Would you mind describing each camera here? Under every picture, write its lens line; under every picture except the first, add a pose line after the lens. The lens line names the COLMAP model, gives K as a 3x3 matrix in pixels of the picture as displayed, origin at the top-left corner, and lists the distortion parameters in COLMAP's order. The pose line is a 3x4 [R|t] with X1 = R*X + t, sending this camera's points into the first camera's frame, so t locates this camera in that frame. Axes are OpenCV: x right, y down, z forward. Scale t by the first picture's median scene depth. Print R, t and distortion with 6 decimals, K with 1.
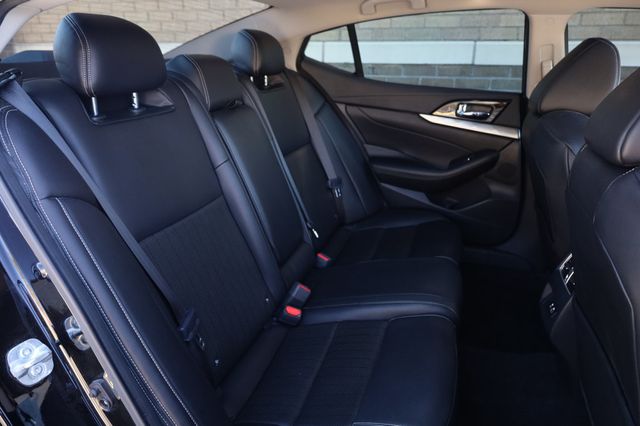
lens RADIAL K [[436.8, 0, 322.9], [0, 436.8, 214.0], [0, 0, 1]] dist [-0.007074, -0.003405]
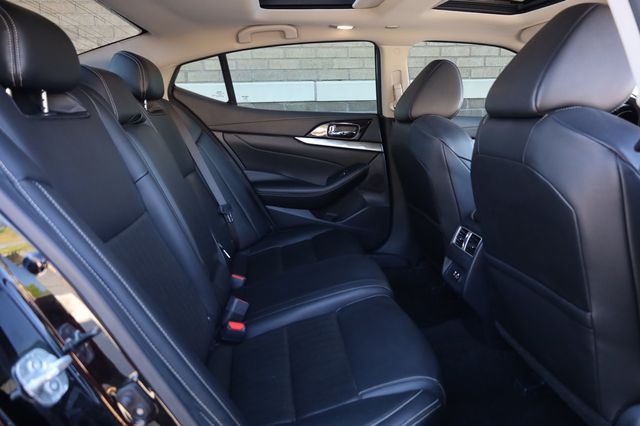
lens RADIAL K [[436.8, 0, 322.9], [0, 436.8, 214.0], [0, 0, 1]] dist [-0.007074, -0.003405]
pose [[0.911204, -0.114904, 0.395606, -0.167473], [0.164880, 0.981765, -0.094617, 0.072128], [-0.377520, 0.151442, 0.913534, 0.020913]]
